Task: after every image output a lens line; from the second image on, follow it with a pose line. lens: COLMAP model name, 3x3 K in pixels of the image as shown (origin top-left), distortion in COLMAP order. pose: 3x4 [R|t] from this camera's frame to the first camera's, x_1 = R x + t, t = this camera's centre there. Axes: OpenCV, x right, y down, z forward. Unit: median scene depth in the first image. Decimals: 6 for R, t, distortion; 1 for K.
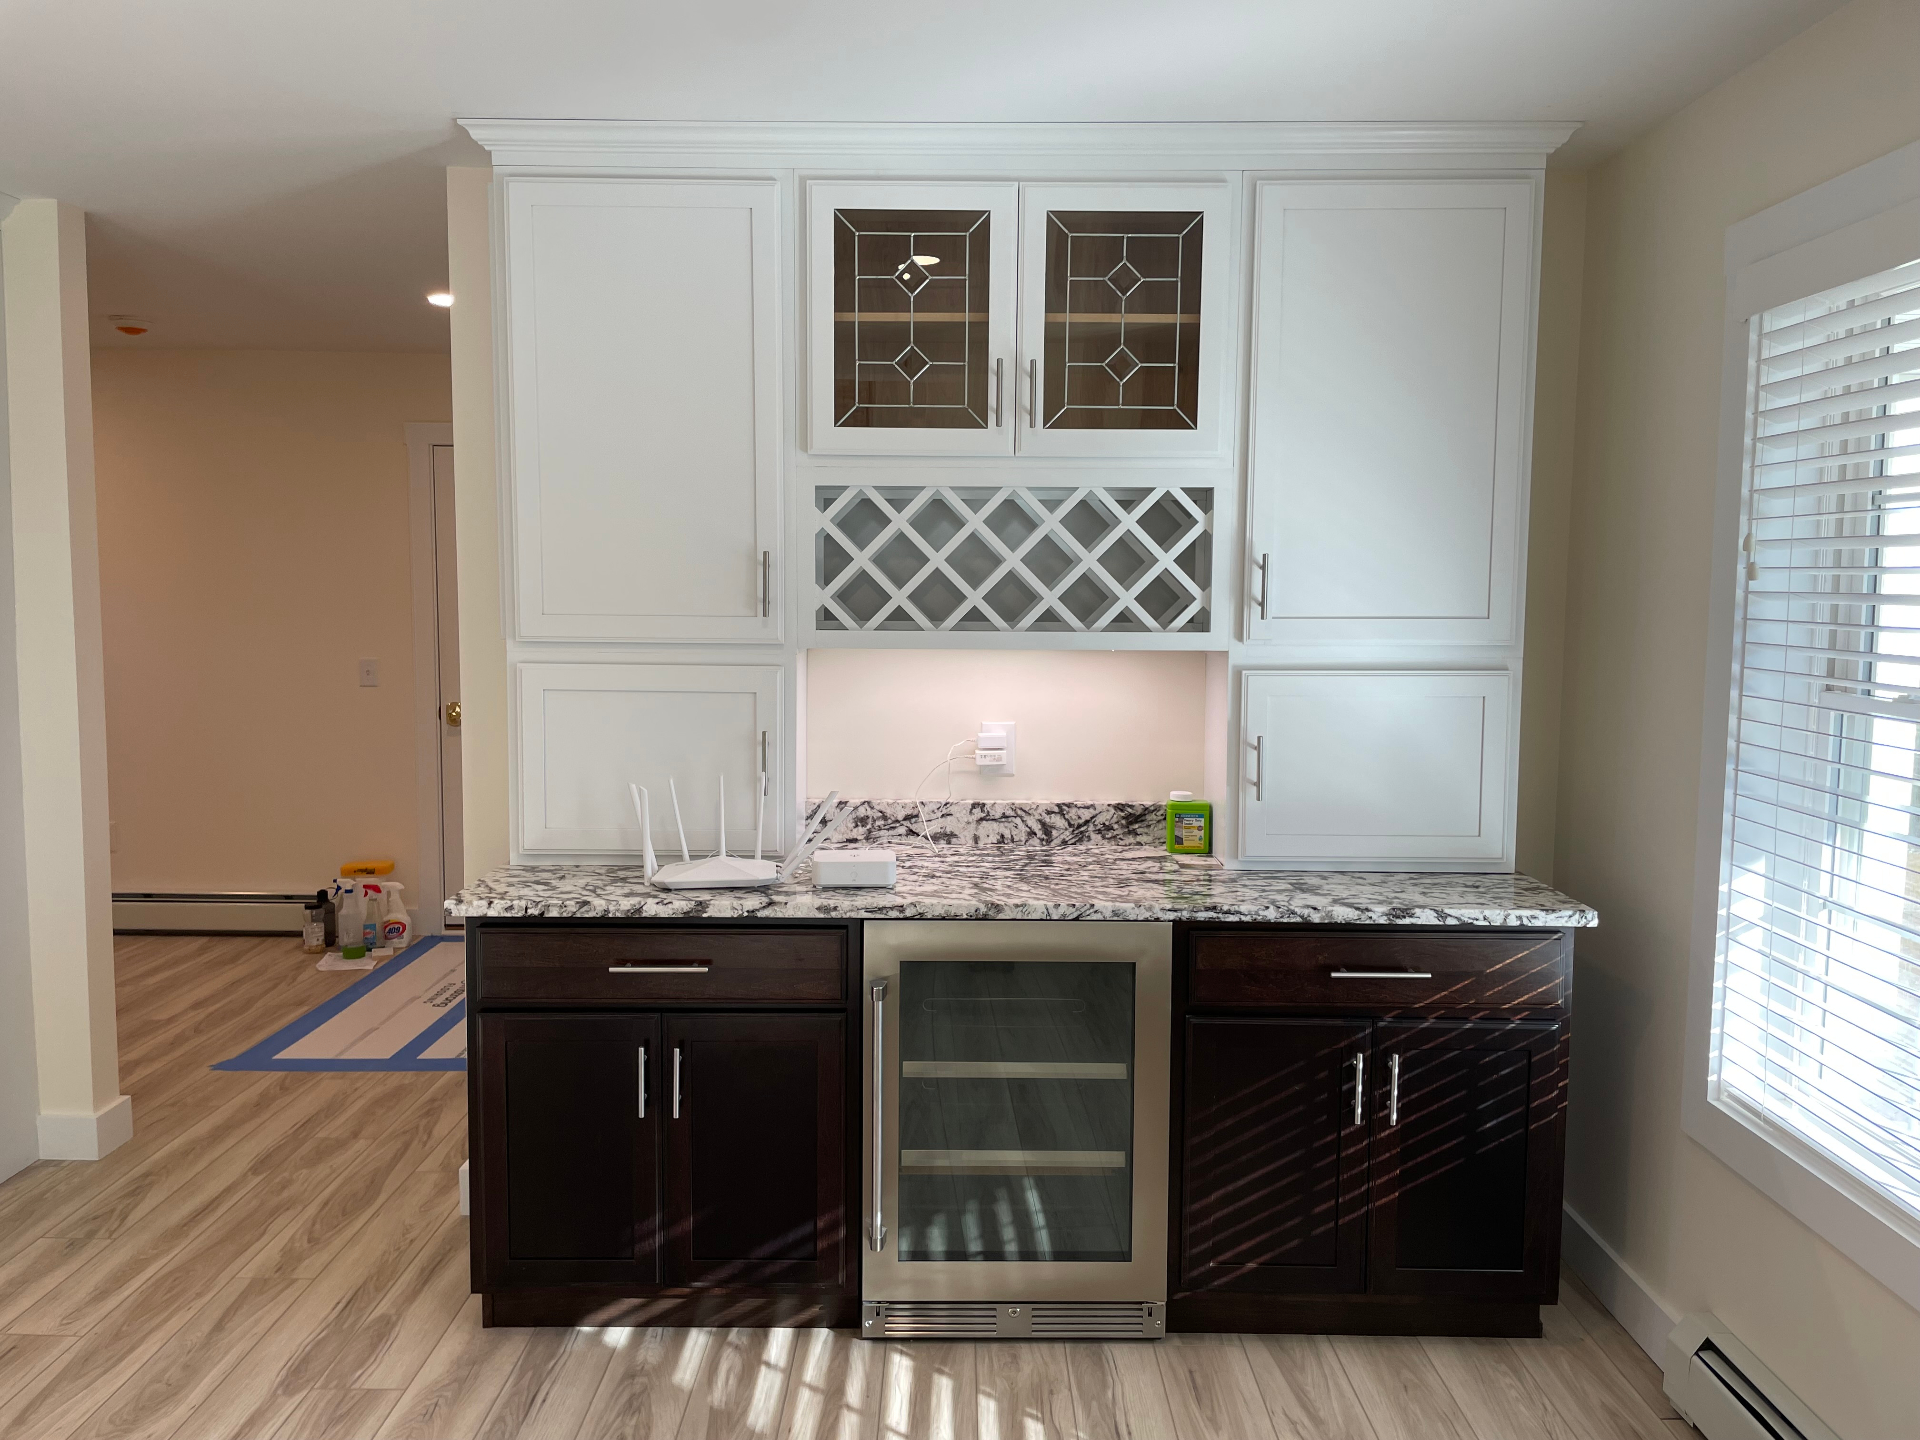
lens RADIAL K [[1458.6, 0, 957.8], [0, 1458.6, 711.5], [0, 0, 1]] dist [0.098114, -0.005938]
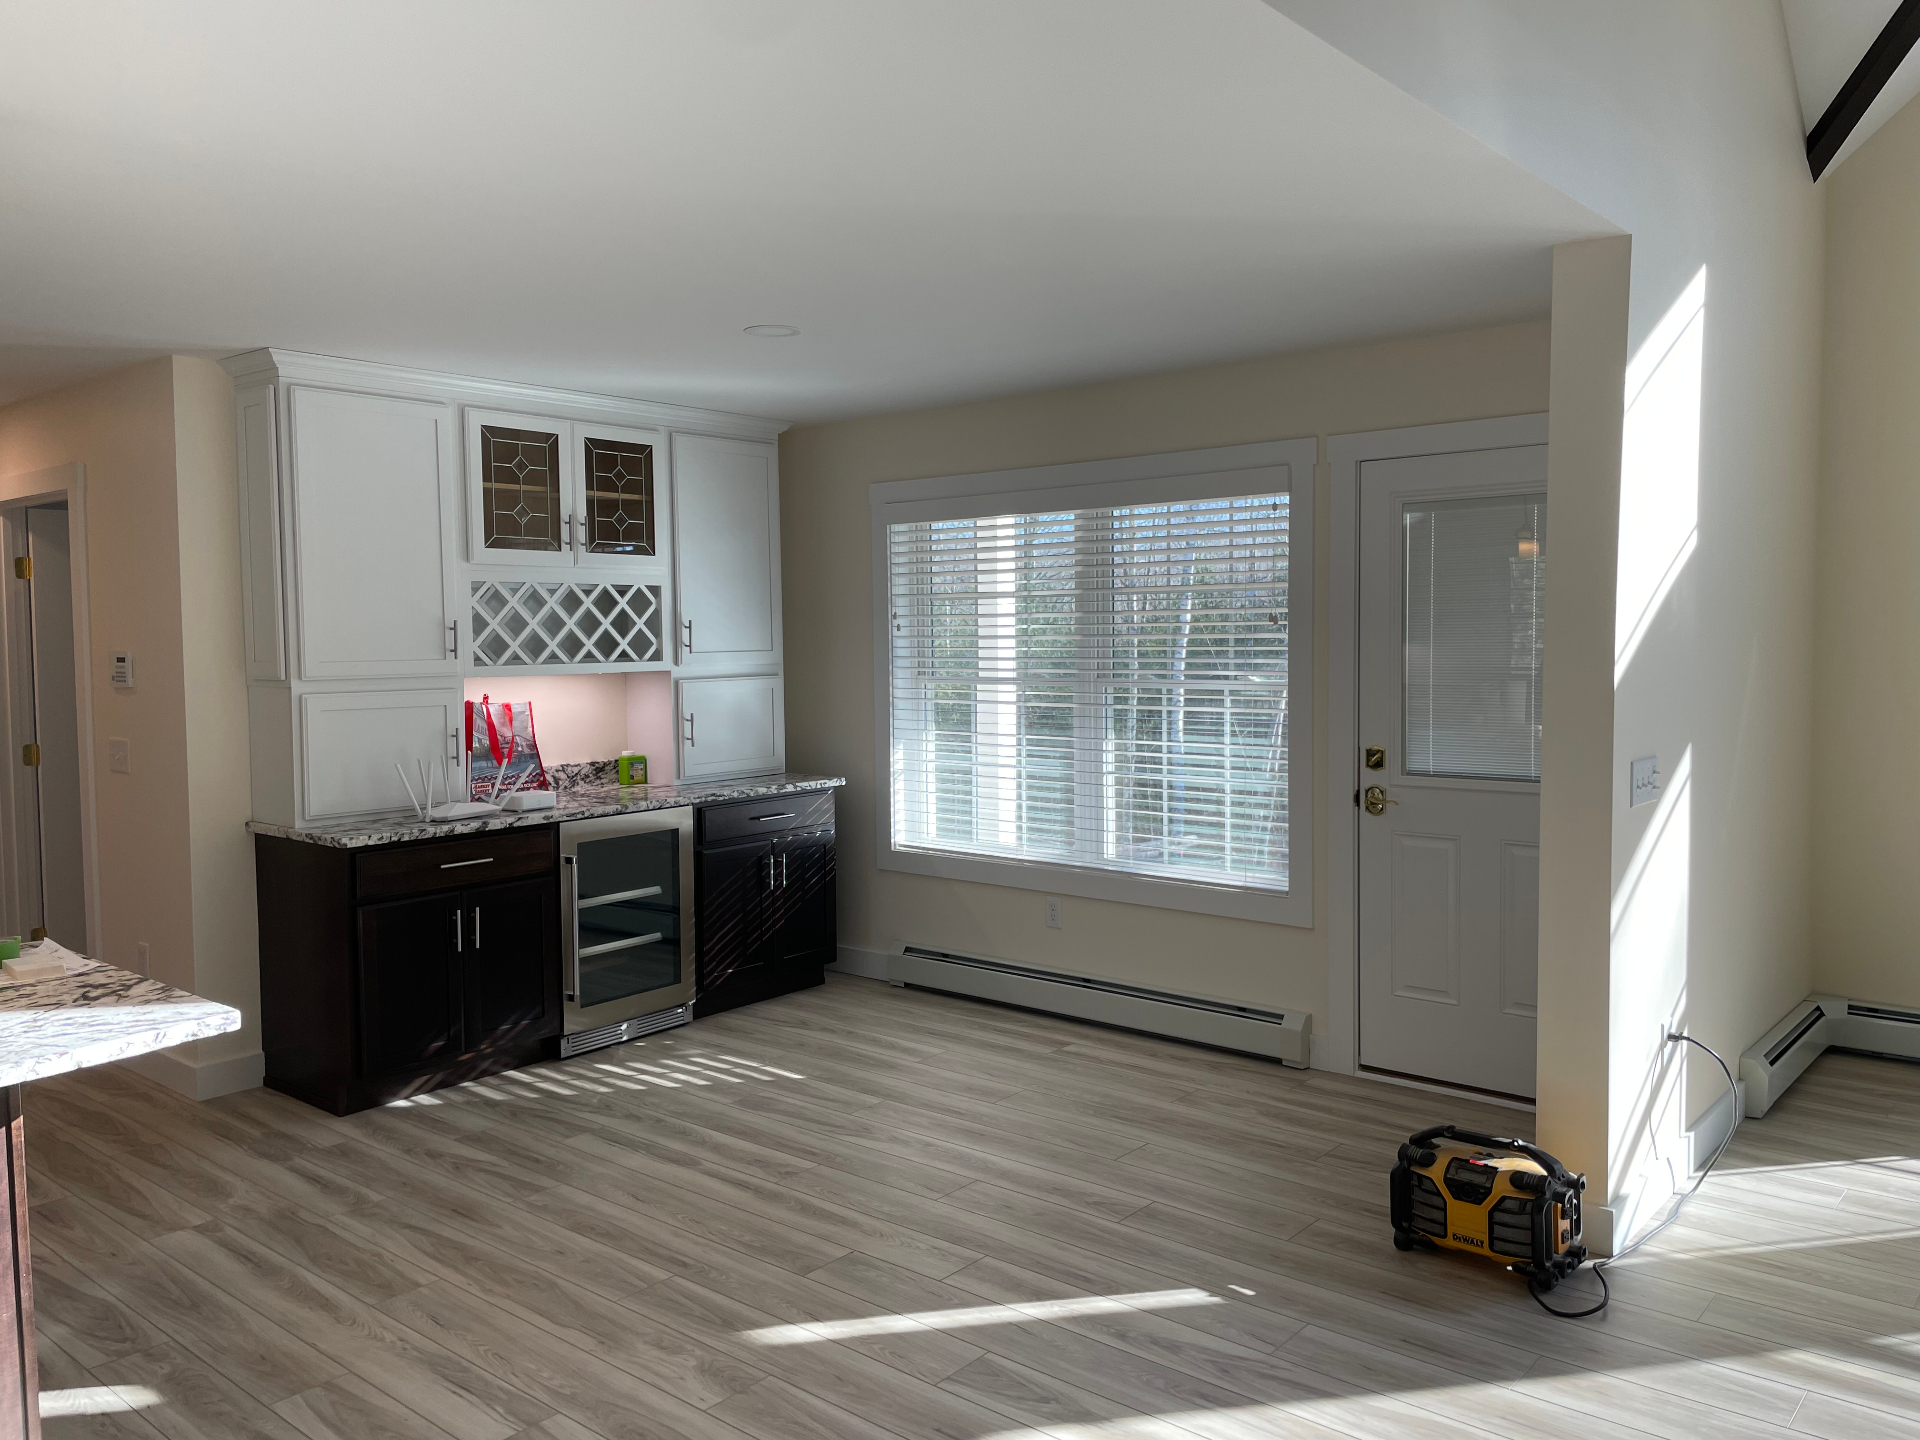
lens RADIAL K [[1458.6, 0, 973.6], [0, 1458.6, 717.0], [0, 0, 1]] dist [0.098114, -0.005938]
pose [[0.633245, -0.059893, 0.771631, -1.058823], [0.084406, 0.996399, 0.008070, 0.037629], [-0.769335, 0.060020, 0.636020, -0.524112]]
